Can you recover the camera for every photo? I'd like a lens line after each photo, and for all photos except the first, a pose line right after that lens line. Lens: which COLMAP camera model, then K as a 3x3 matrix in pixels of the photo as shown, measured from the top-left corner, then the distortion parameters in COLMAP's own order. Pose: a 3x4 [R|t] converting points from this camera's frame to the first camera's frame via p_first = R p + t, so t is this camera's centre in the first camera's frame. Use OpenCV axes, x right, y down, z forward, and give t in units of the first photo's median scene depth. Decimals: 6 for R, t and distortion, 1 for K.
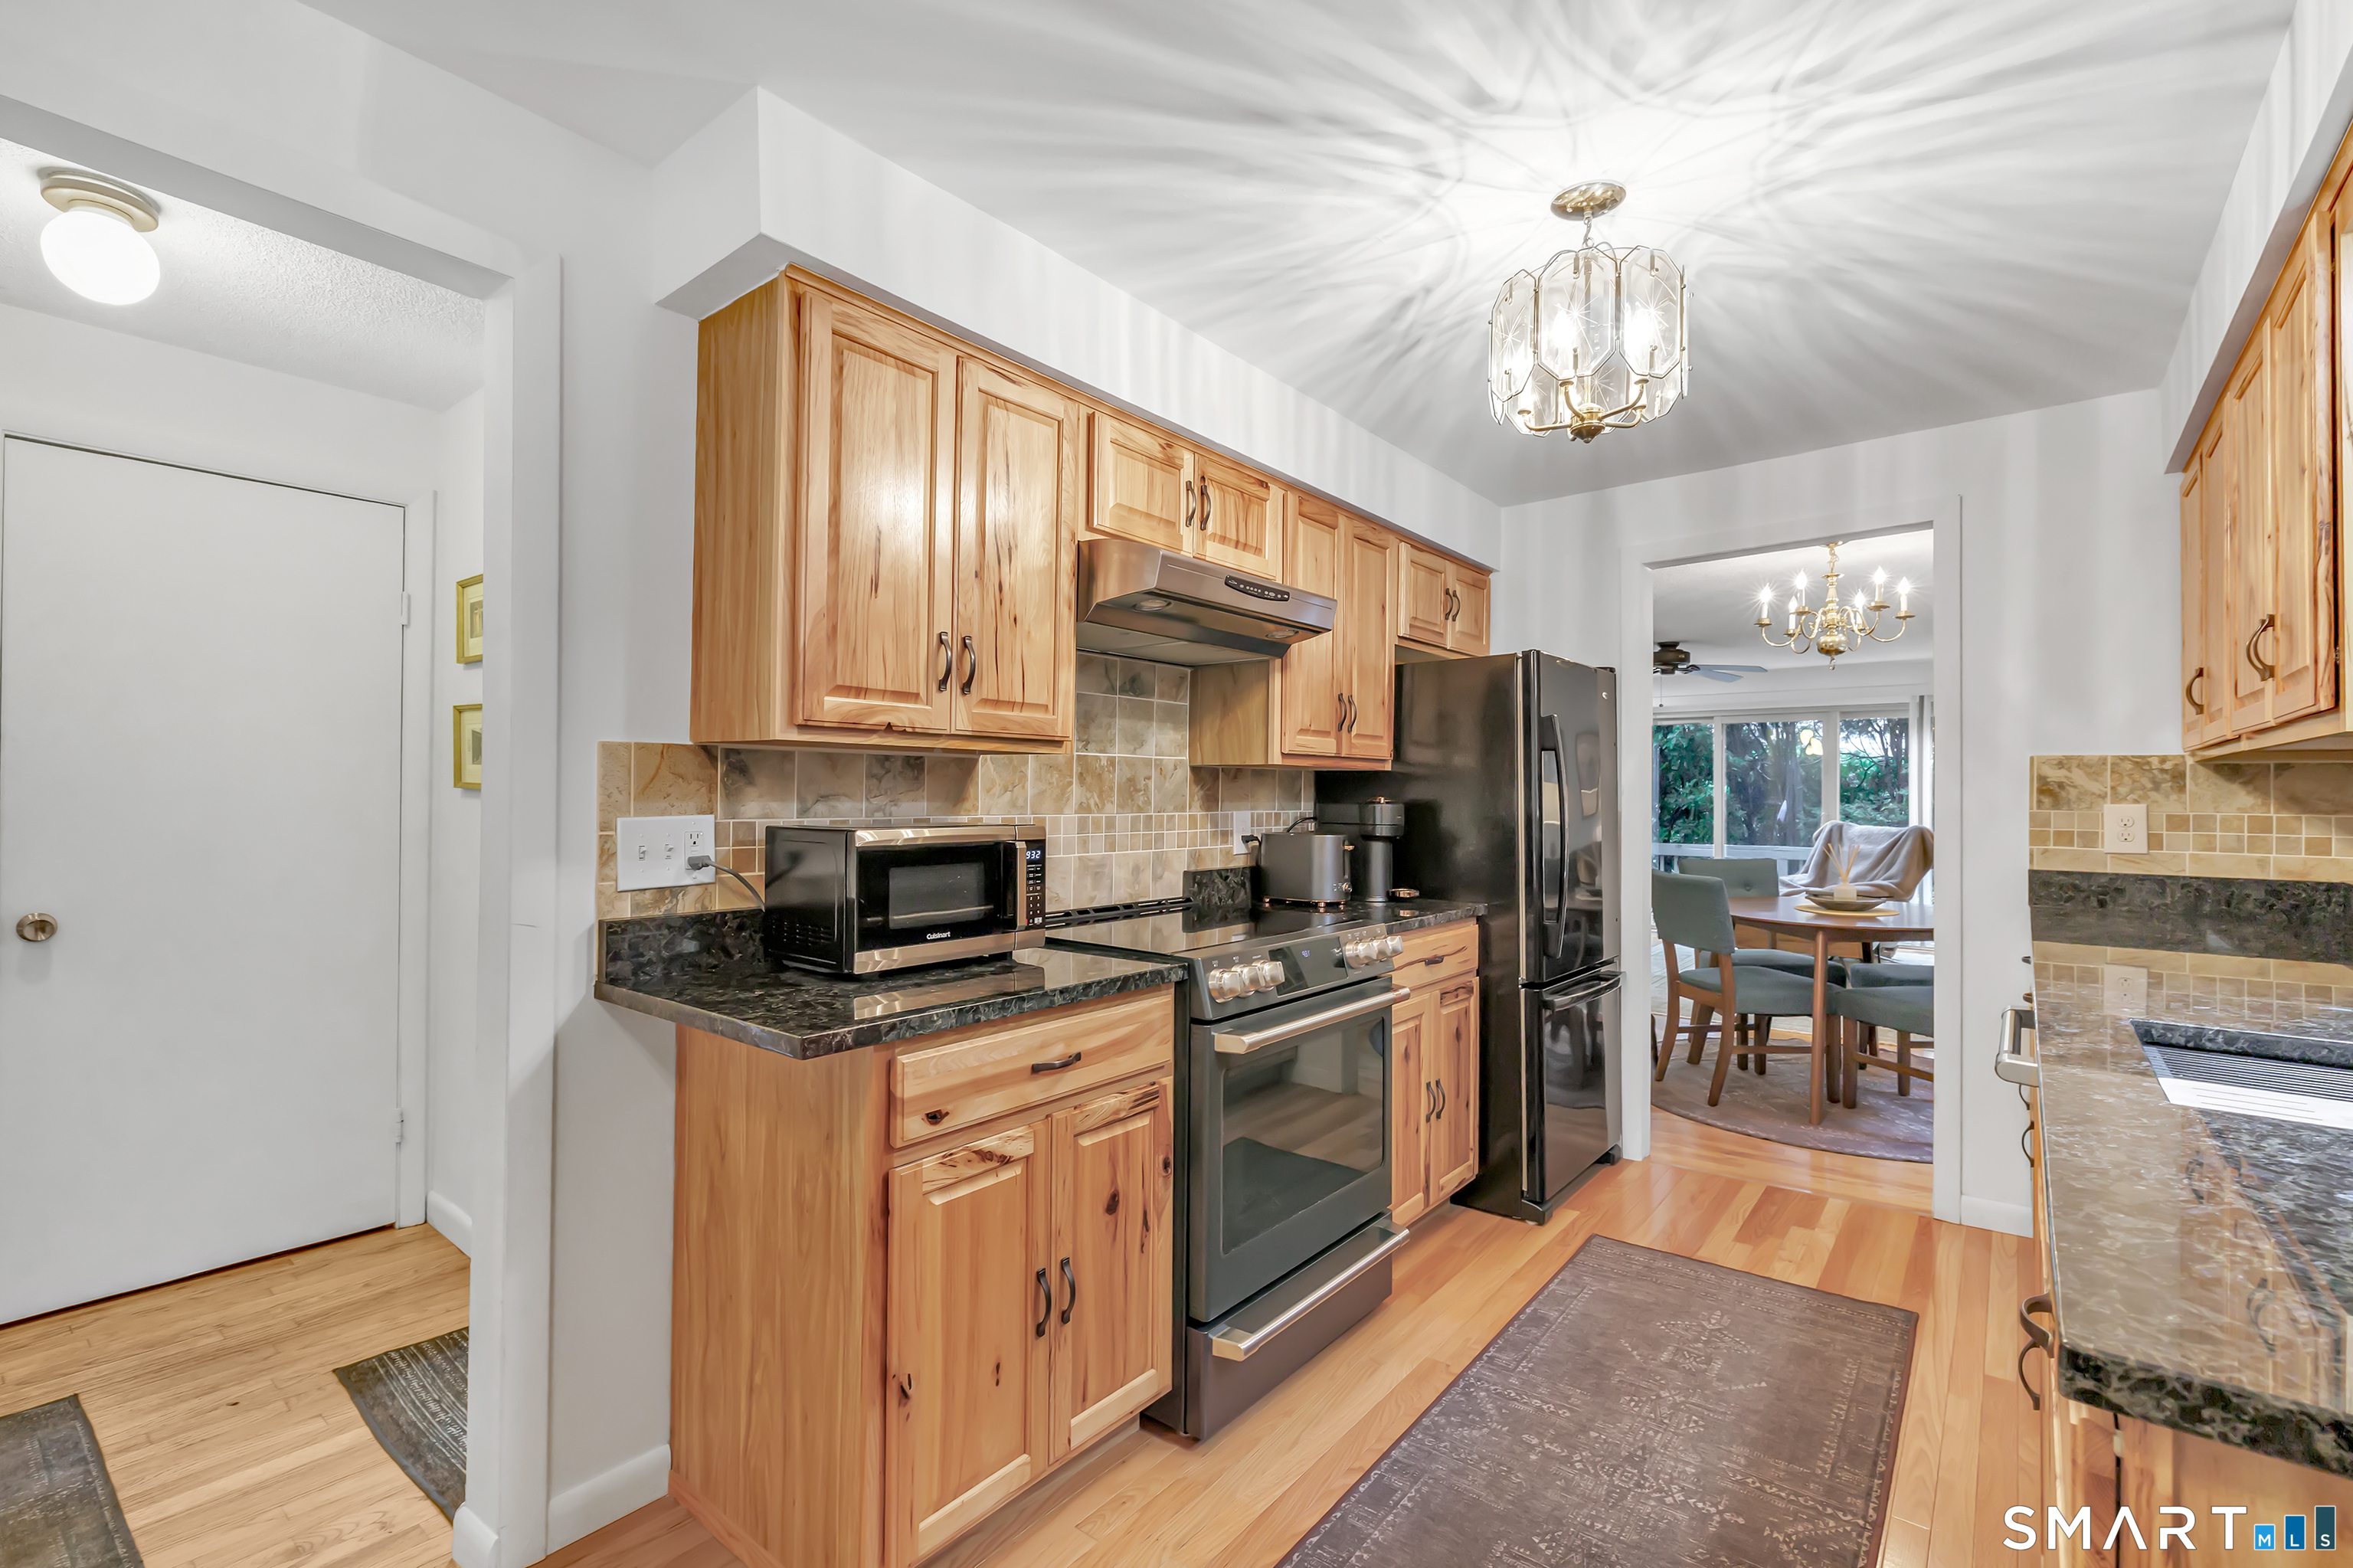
lens RADIAL K [[1042.2, 0, 1203.3], [0, 1042.2, 780.1], [0, 0, 1]] dist [0.000086, 0.000017]
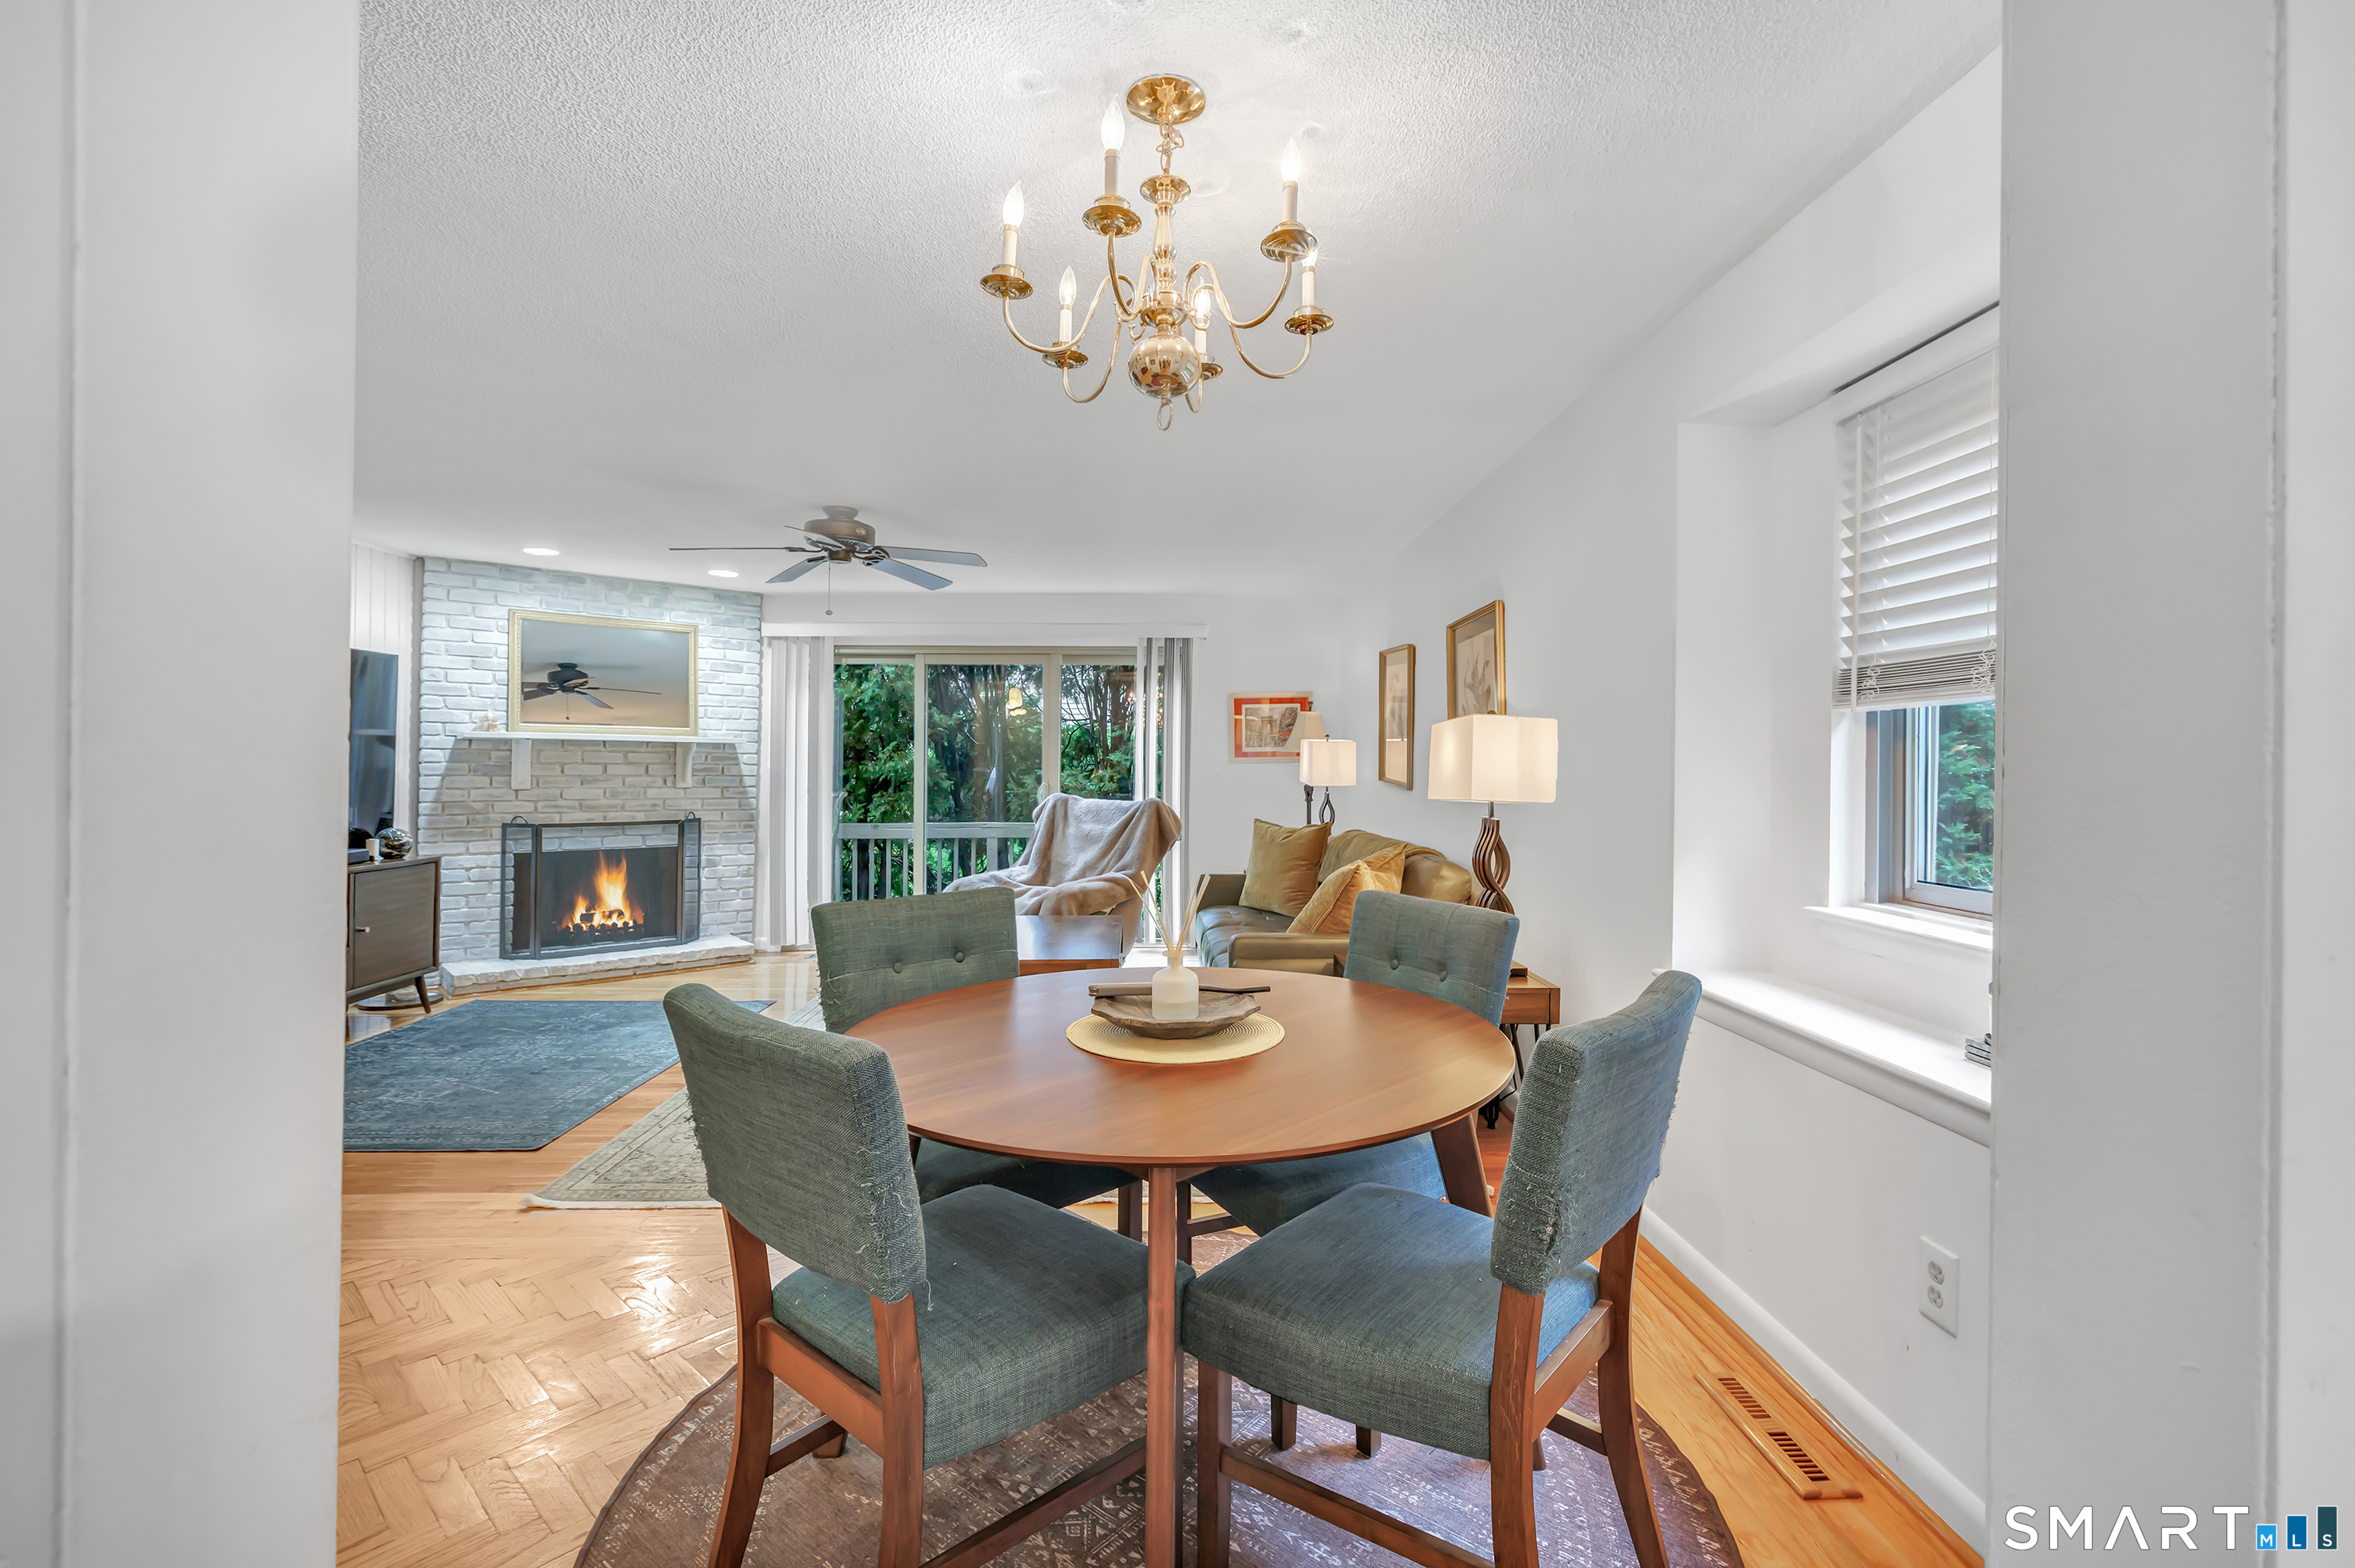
lens RADIAL K [[1037.4, 0, 1179.3], [0, 1037.4, 762.9], [0, 0, 1]] dist [0.000354, 0.000080]
pose [[0.767312, -0.003149, 0.641266, 0.545351], [-0.005847, 0.999912, 0.011906, 0.019803], [-0.641247, -0.012886, 0.767227, 1.060503]]
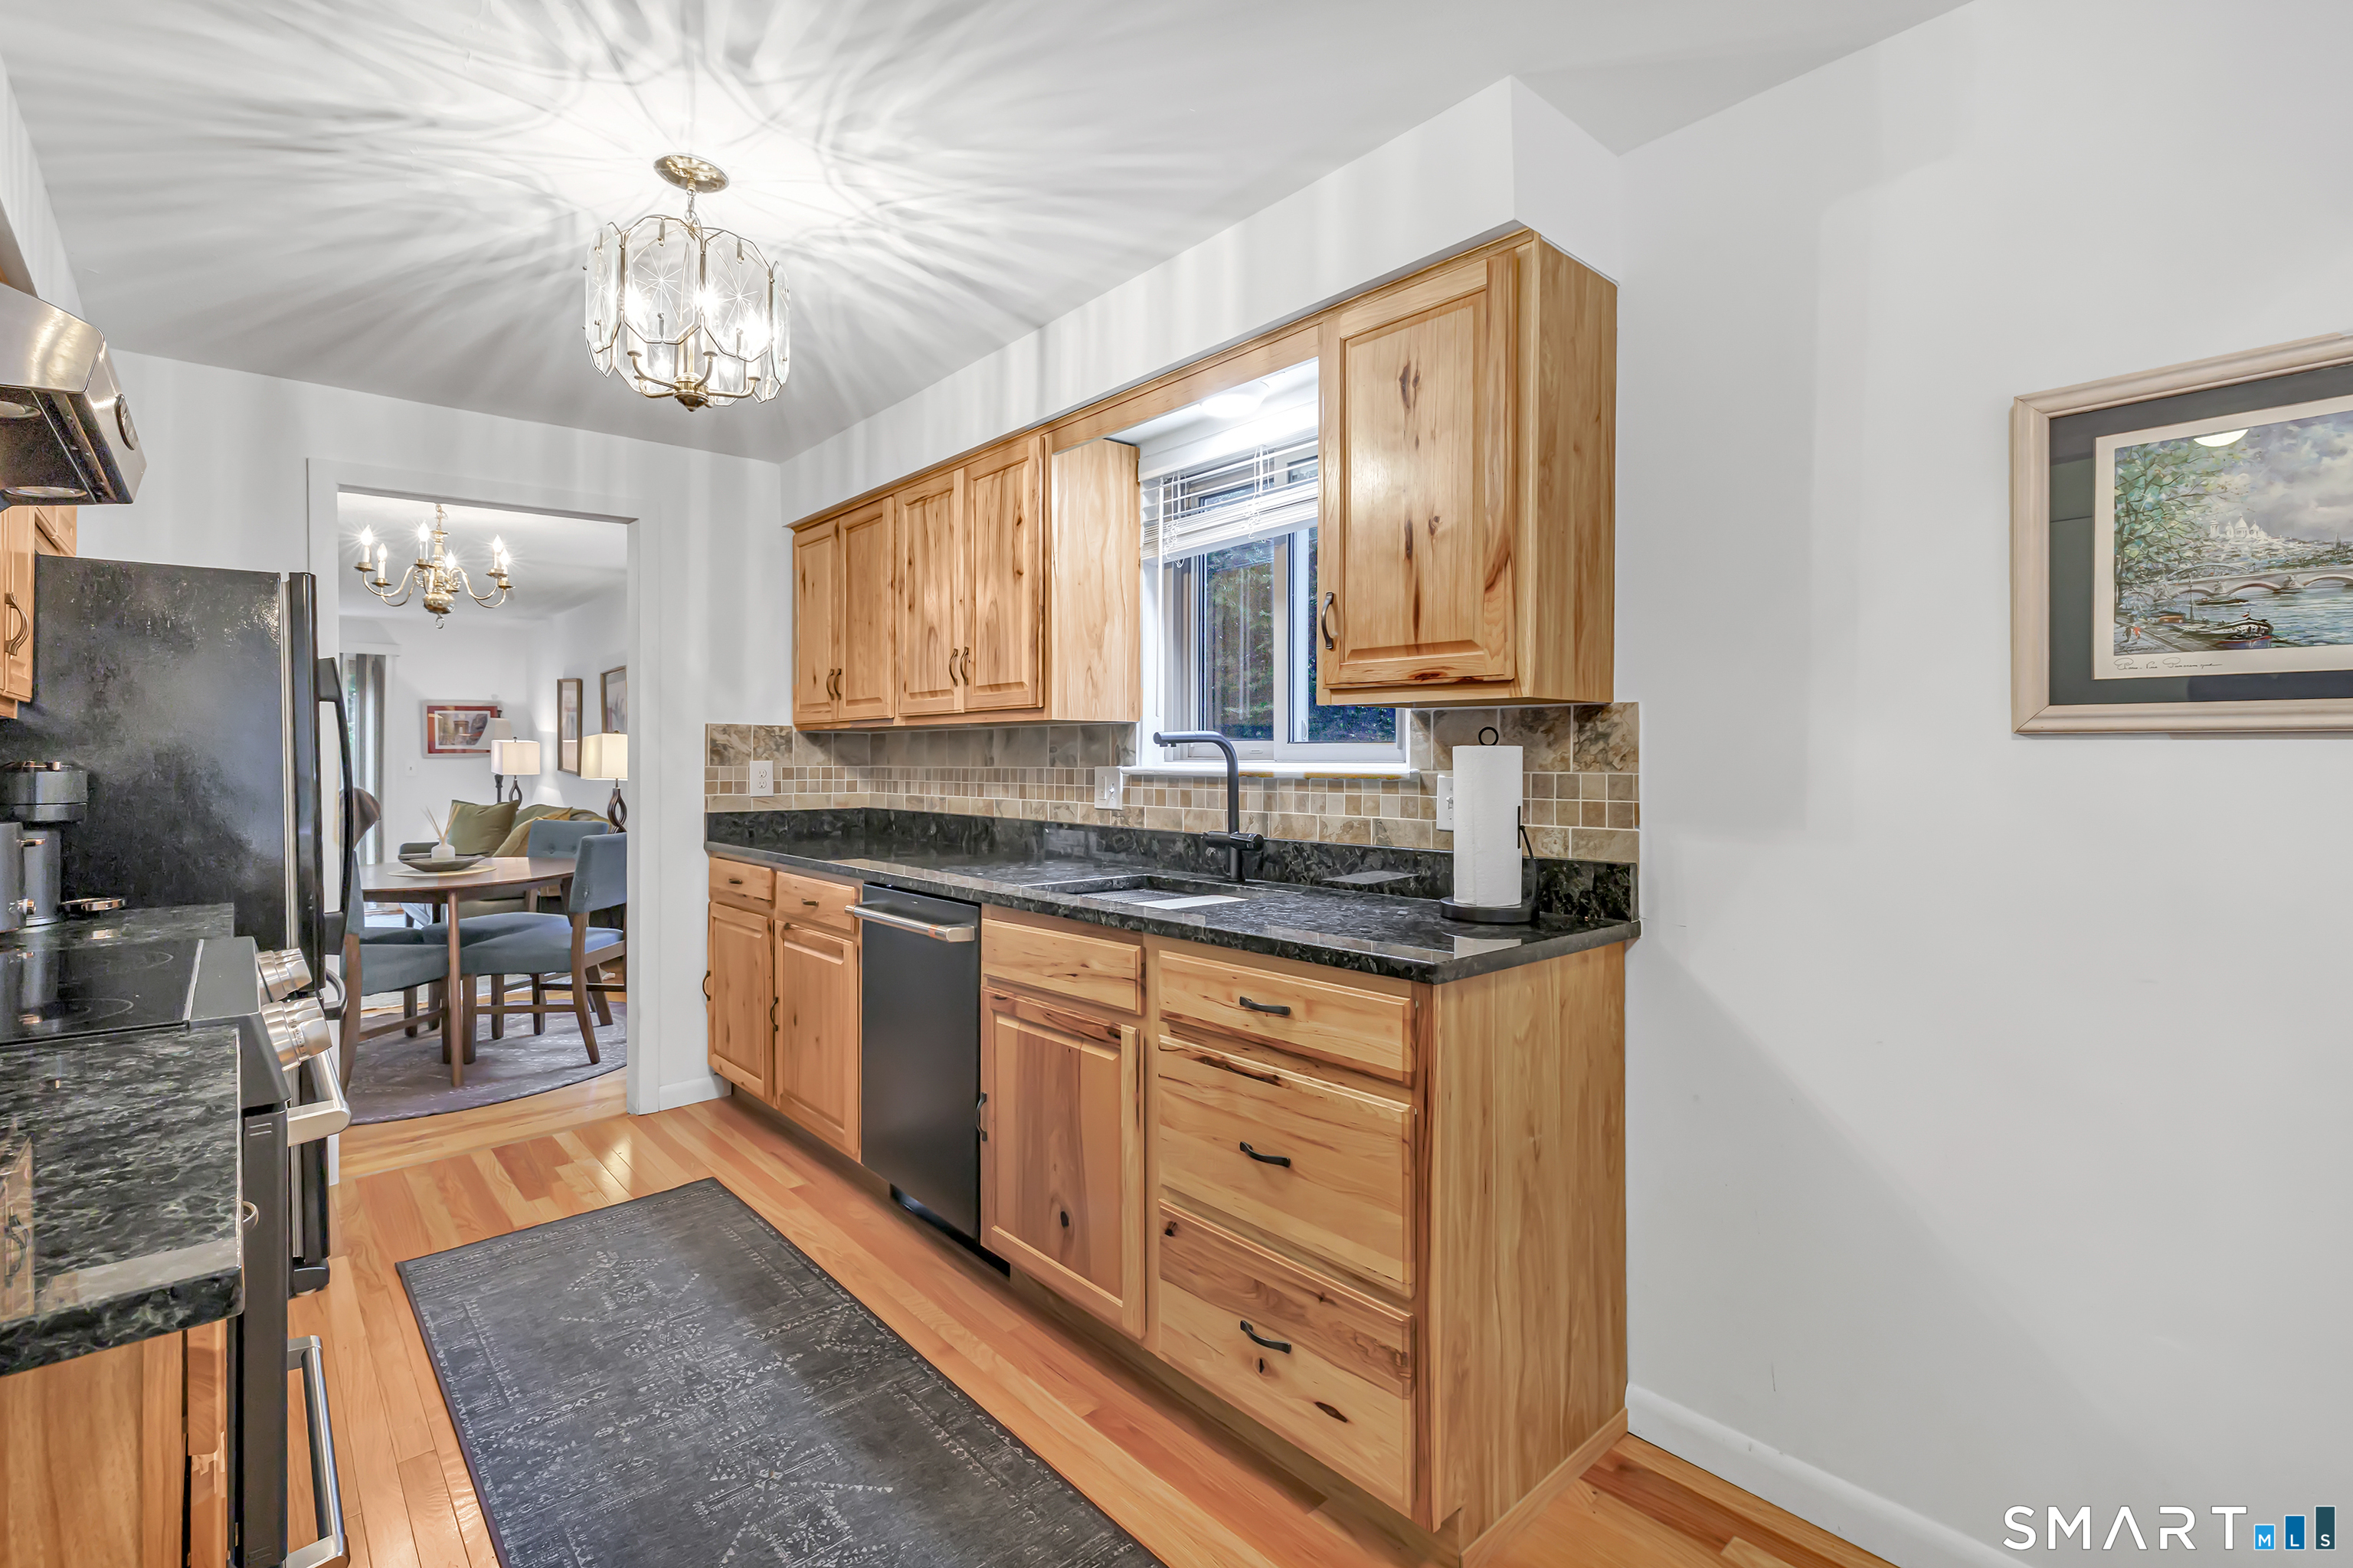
lens RADIAL K [[1045.5, 0, 1139.8], [0, 1045.5, 759.5], [0, 0, 1]] dist [-0.000659, 0.000106]
pose [[0.192944, -0.007866, 0.981178, -0.366278], [-0.009646, 0.999904, 0.009913, 0.002875], [-0.981162, -0.011377, 0.192850, 0.240339]]
